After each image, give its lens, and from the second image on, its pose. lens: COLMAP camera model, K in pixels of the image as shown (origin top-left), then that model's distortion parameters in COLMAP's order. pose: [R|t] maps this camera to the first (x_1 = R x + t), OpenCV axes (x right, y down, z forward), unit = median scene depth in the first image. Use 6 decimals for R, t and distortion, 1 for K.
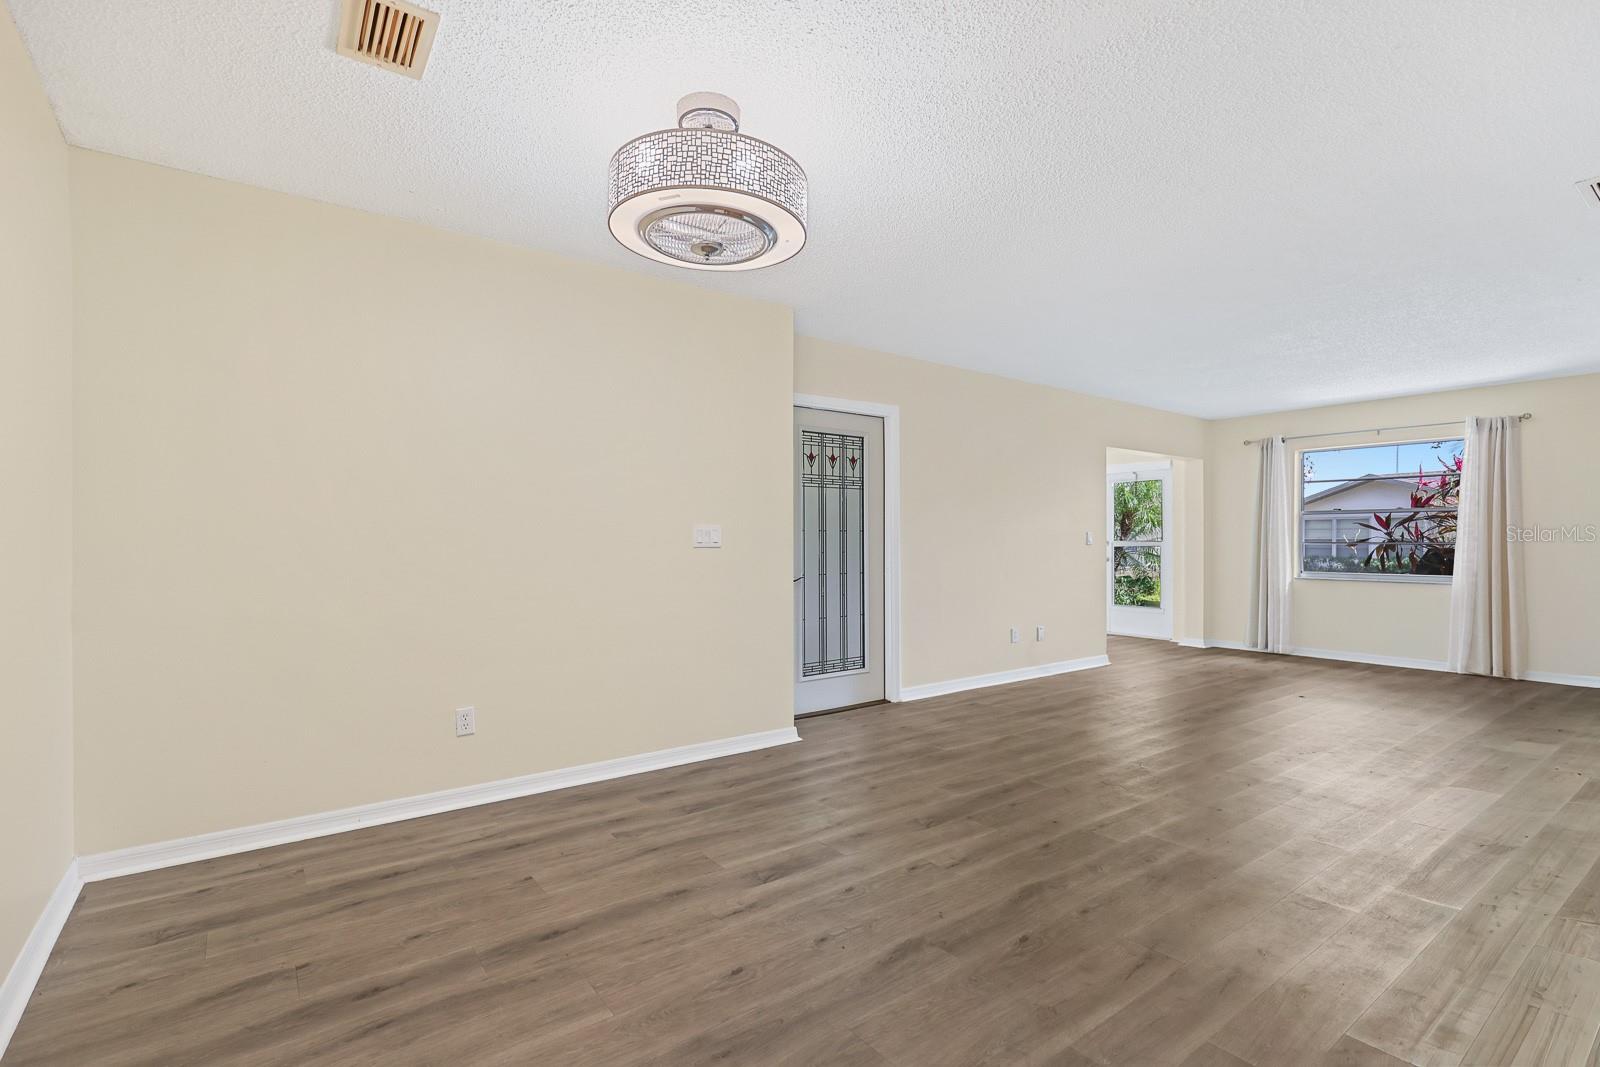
lens RADIAL K [[750.6, 0, 800.0], [0, 750.6, 533.5], [0, 0, 1]] dist [-0.015508, 0.000401]
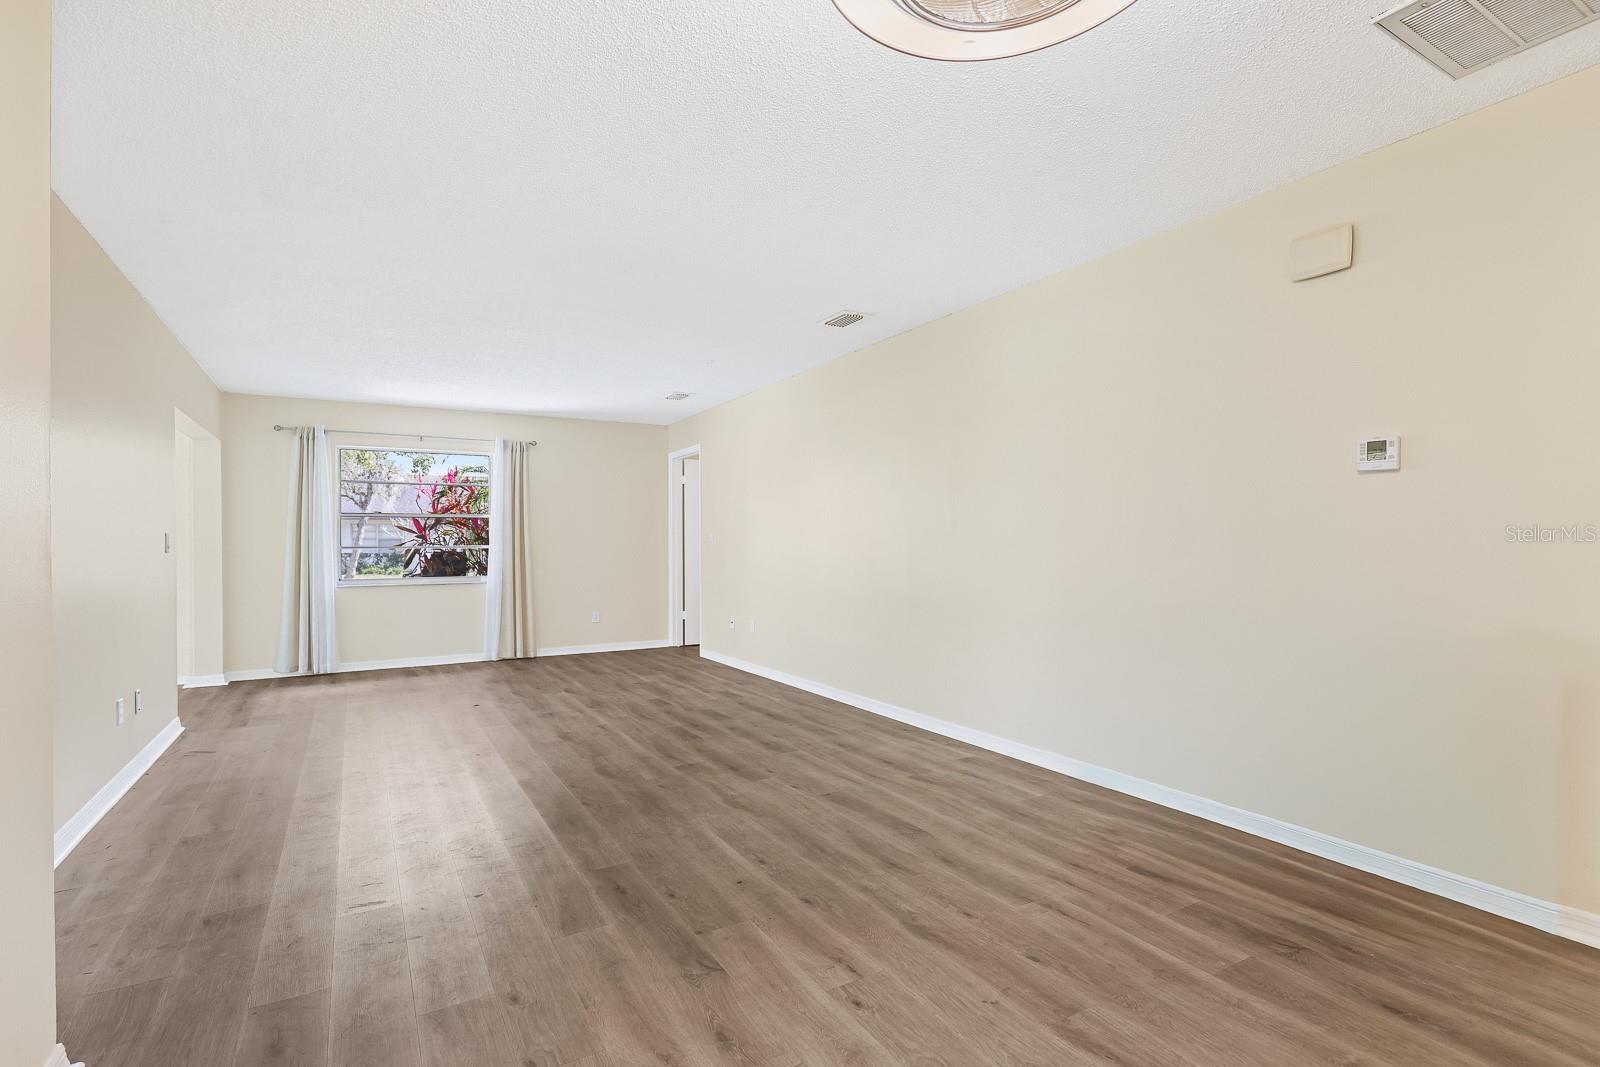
lens RADIAL K [[767.7, 0, 808.0], [0, 767.7, 536.1], [0, 0, 1]] dist [0.003173, 0.000354]
pose [[0.102113, 0.006459, 0.994752, -0.247382], [-0.004374, 0.999972, -0.006044, 0.002106], [-0.994763, -0.003733, 0.102139, 0.409347]]
